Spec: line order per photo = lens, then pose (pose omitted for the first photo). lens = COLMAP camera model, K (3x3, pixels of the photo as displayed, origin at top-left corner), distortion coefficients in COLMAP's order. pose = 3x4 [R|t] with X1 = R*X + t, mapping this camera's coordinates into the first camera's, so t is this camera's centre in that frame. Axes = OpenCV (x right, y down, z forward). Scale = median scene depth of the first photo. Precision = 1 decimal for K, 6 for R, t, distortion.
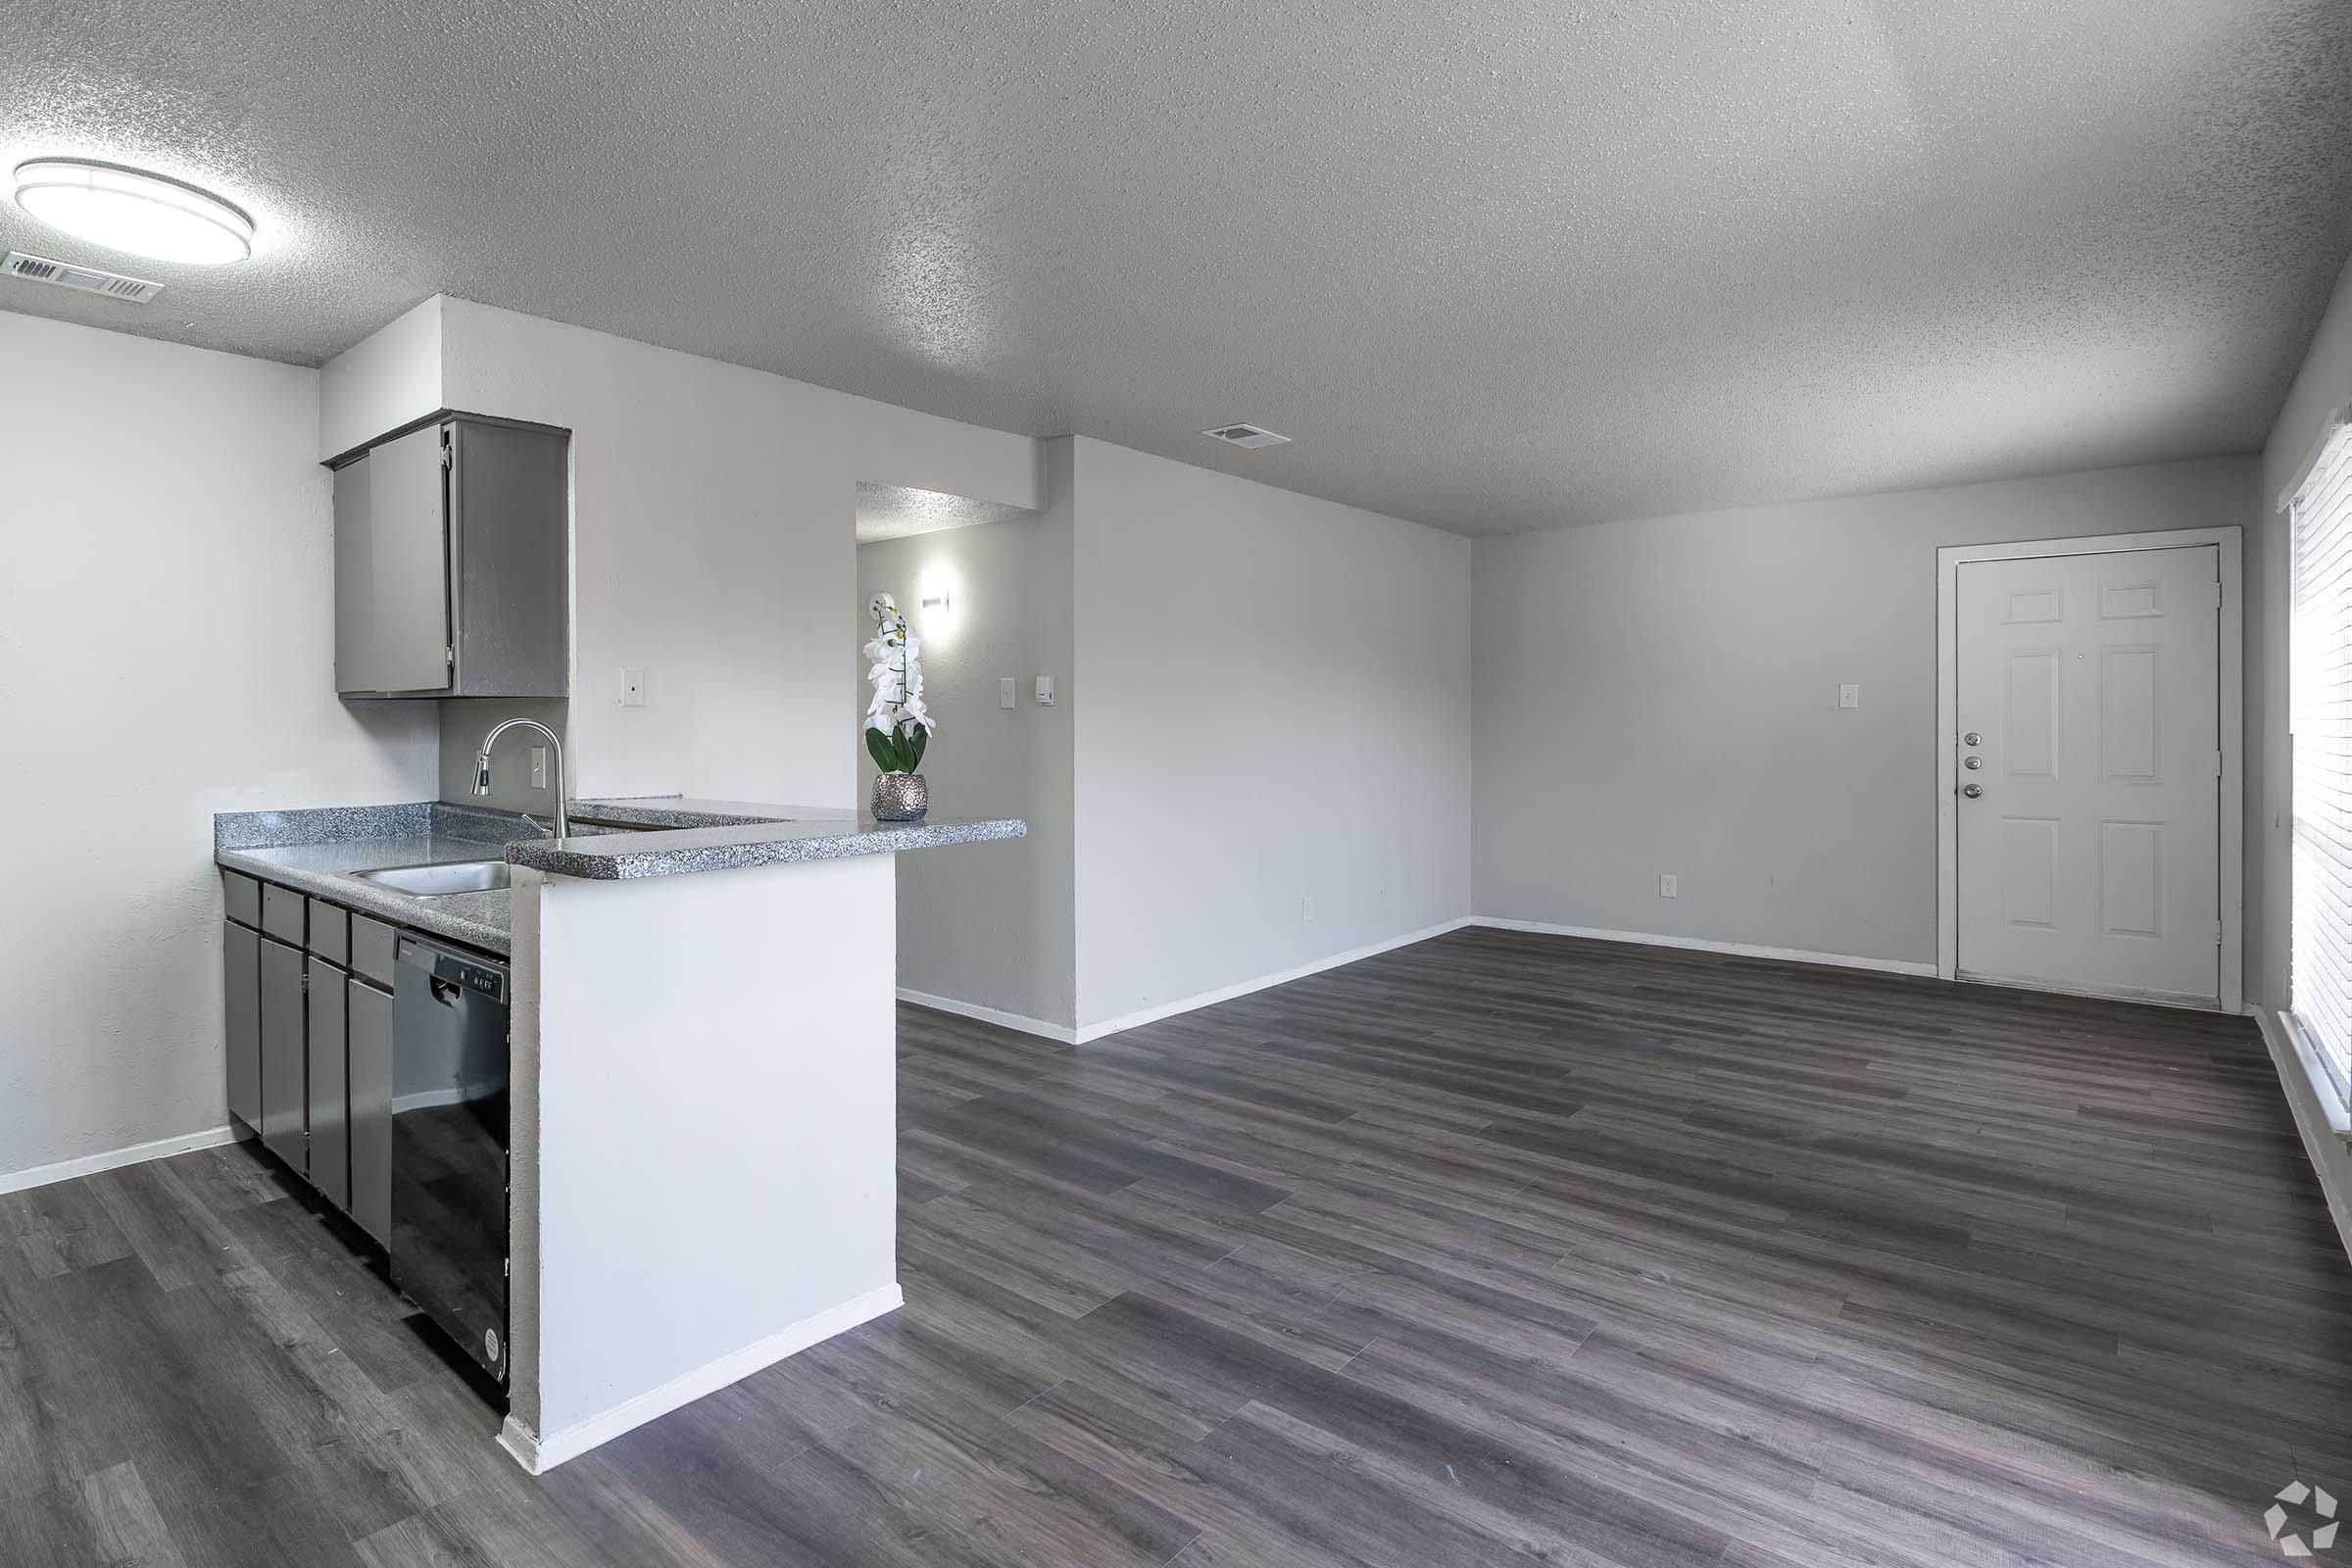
lens RADIAL K [[1177.1, 0, 1099.7], [0, 1177.1, 737.6], [0, 0, 1]] dist [-0.000192, 0.000483]
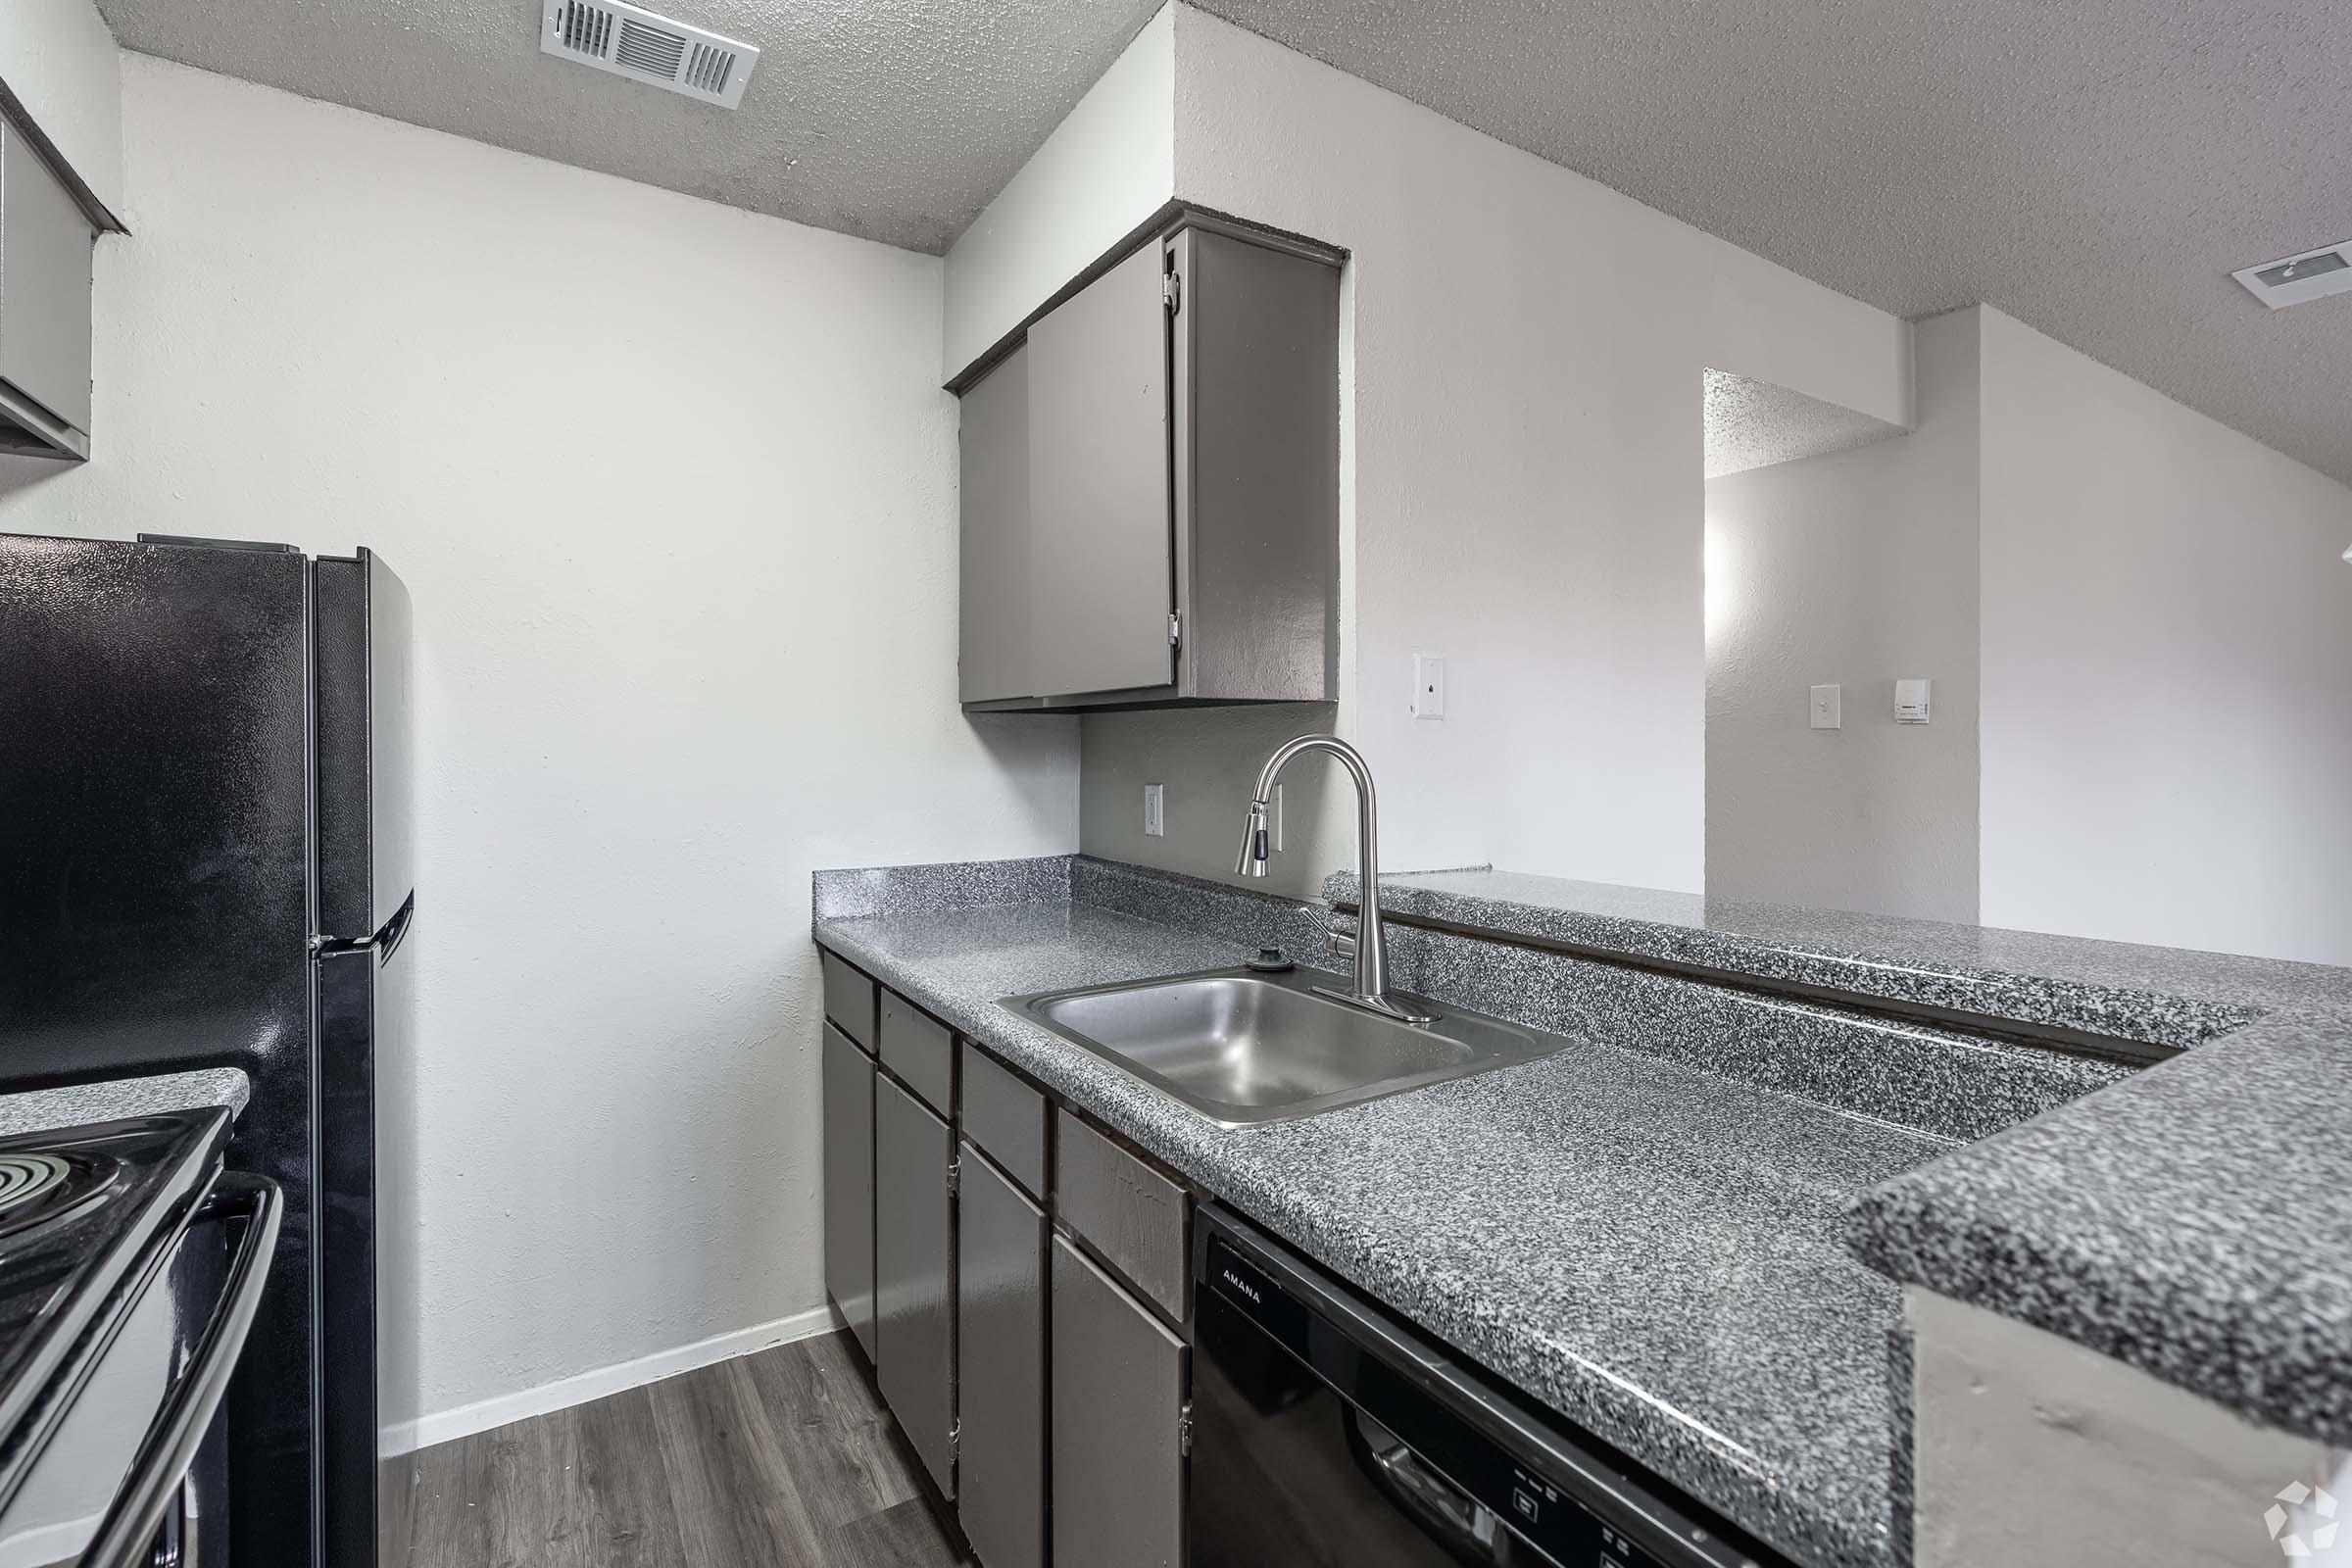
lens RADIAL K [[1087.3, 0, 1267.8], [0, 1087.3, 757.9], [0, 0, 1]] dist [-0.000789, -0.000148]
pose [[0.973175, 0.005426, -0.230001, -0.315345], [-0.007053, 0.999956, -0.006253, -0.002130], [0.229957, 0.007707, 0.973170, 0.399654]]
